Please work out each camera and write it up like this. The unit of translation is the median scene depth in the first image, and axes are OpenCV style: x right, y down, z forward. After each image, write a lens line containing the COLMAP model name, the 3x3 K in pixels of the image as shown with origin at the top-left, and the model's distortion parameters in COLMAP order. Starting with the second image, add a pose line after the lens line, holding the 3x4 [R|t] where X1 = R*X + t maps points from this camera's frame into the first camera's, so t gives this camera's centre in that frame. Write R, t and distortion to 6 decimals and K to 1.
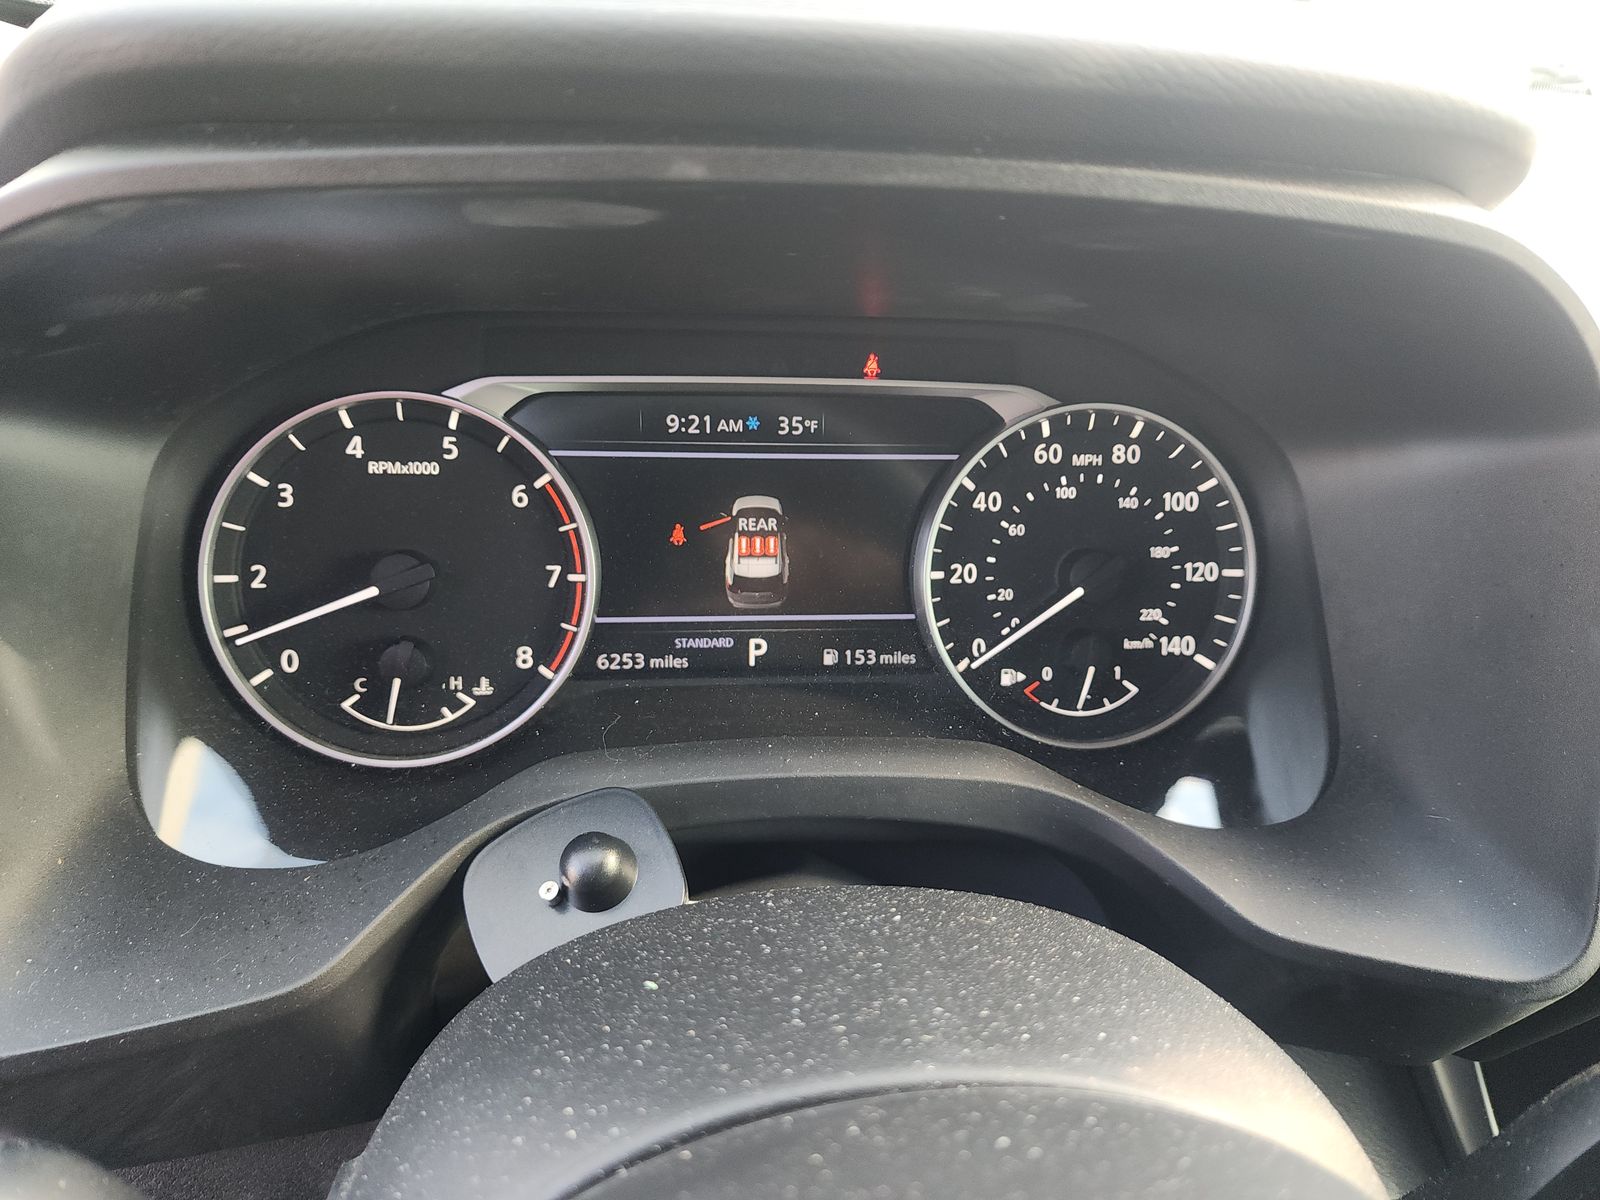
lens RADIAL K [[1101.9, 0, 801.9], [0, 1101.9, 584.6], [0, 0, 1]] dist [0.063237, -0.077896]
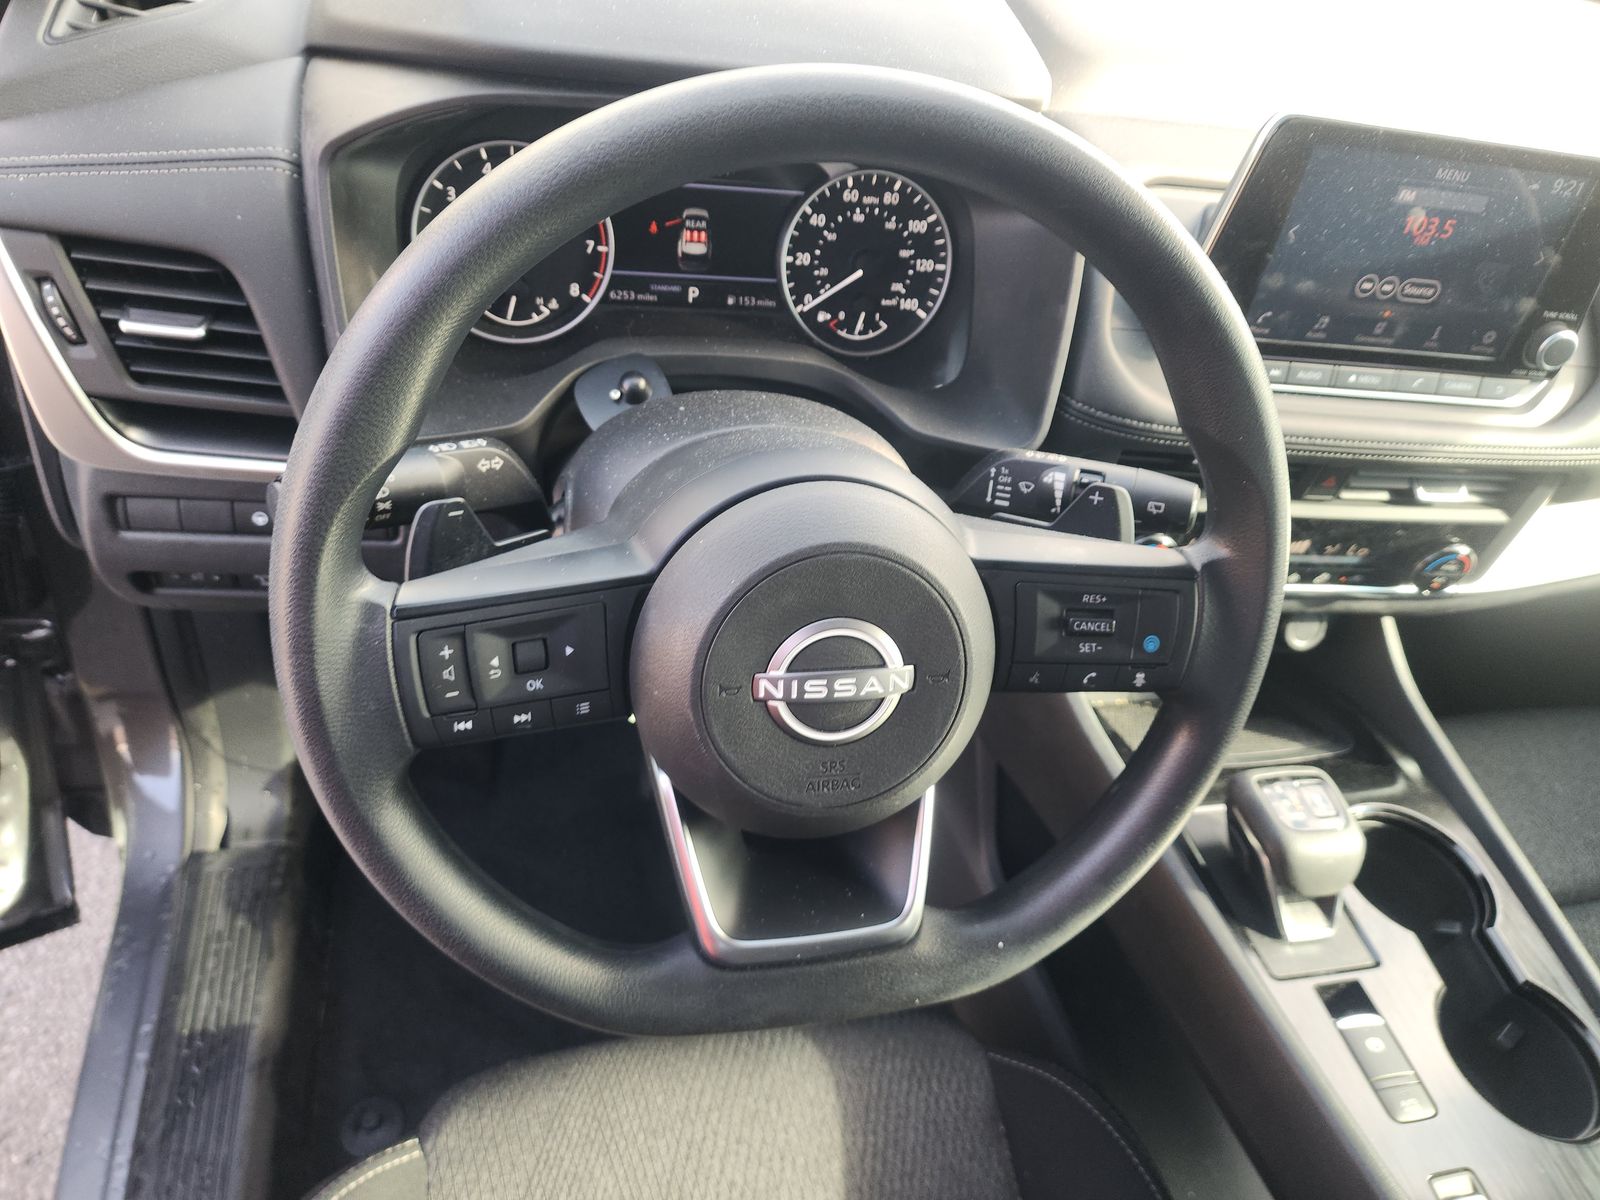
lens RADIAL K [[1101.9, 0, 801.9], [0, 1101.9, 584.6], [0, 0, 1]] dist [0.063237, -0.077896]
pose [[0.989293, 0.022070, 0.144268, -0.119887], [-0.064744, 0.952276, 0.298293, -0.044862], [-0.130799, -0.304440, 0.943508, -0.985022]]
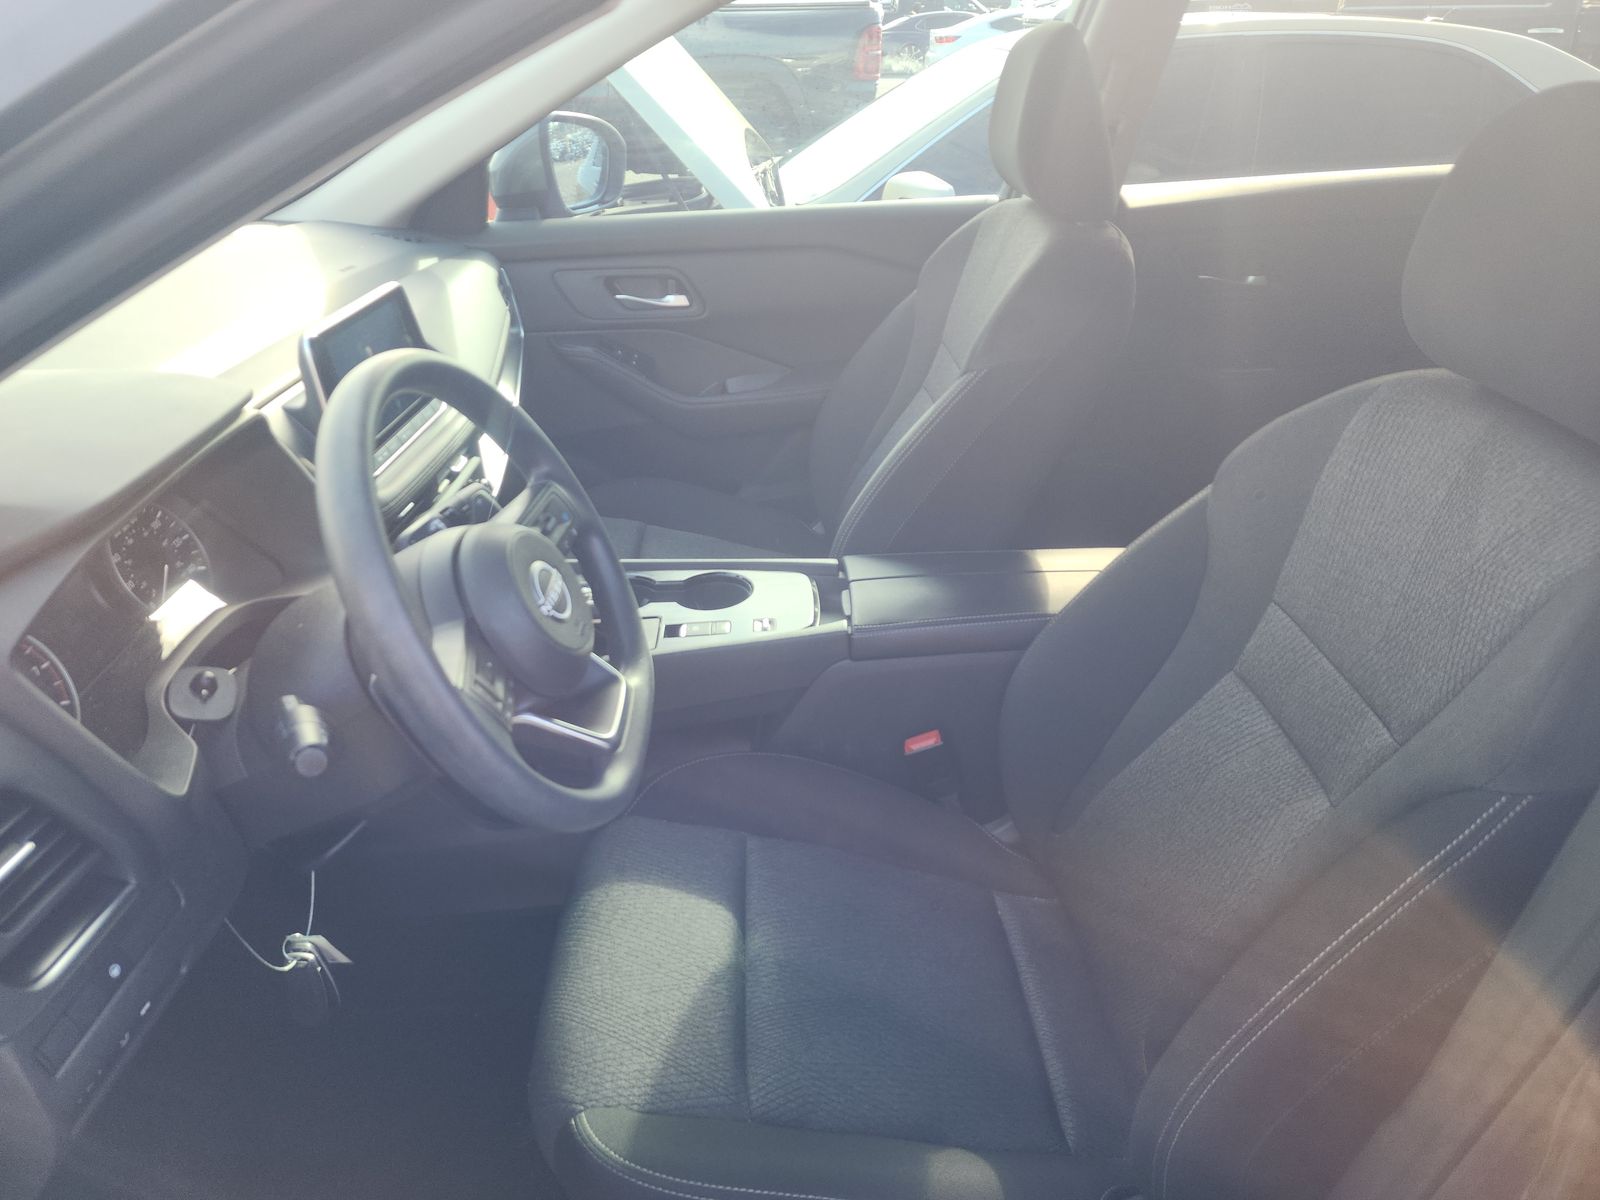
lens RADIAL K [[1101.9, 0, 801.9], [0, 1101.9, 584.6], [0, 0, 1]] dist [0.063237, -0.077896]
pose [[0.087159, -0.508686, 0.856529, -1.923153], [0.473263, 0.777723, 0.413725, -0.342727], [-0.876599, 0.369304, 0.308528, -1.153046]]
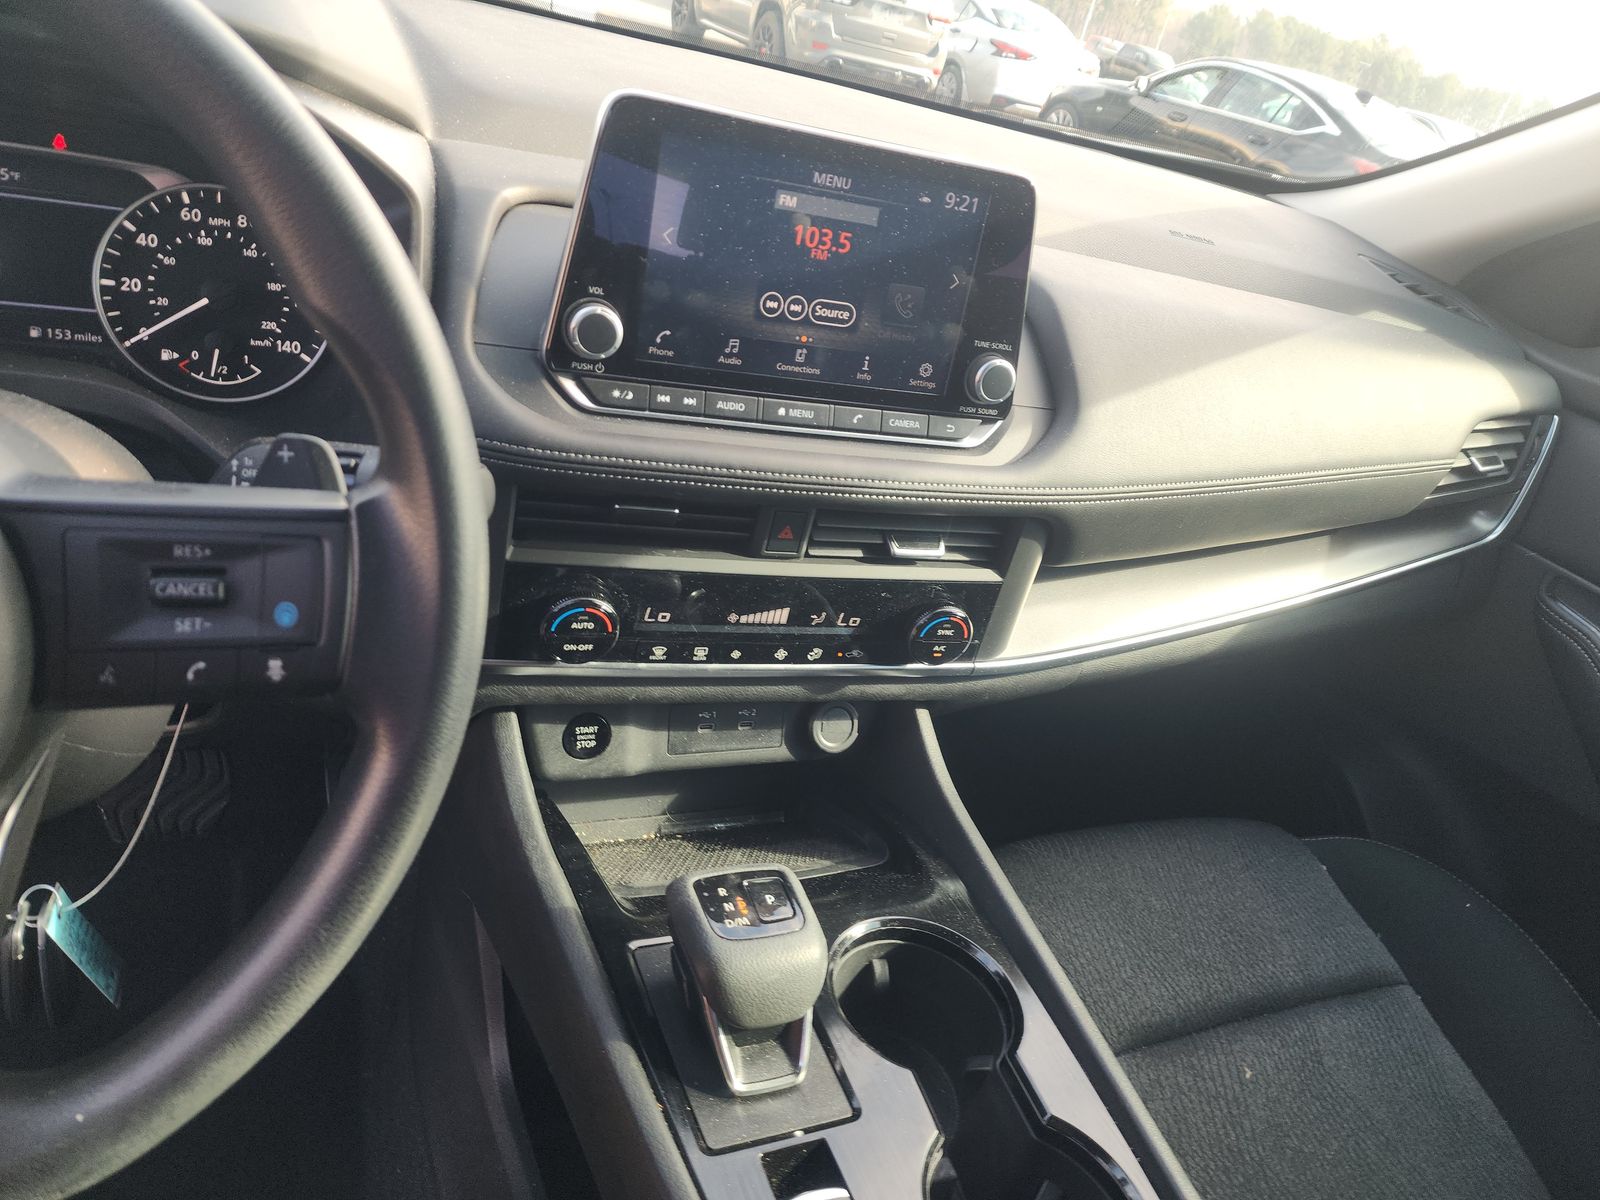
lens RADIAL K [[1061.1, 0, 798.5], [0, 1061.1, 579.8], [0, 0, 1]] dist [0.064172, -0.052416]
pose [[0.955104, 0.021020, 0.295525, 0.613887], [-0.039575, 0.997592, 0.056948, 0.287135], [-0.293616, -0.066087, 0.953636, -0.792909]]
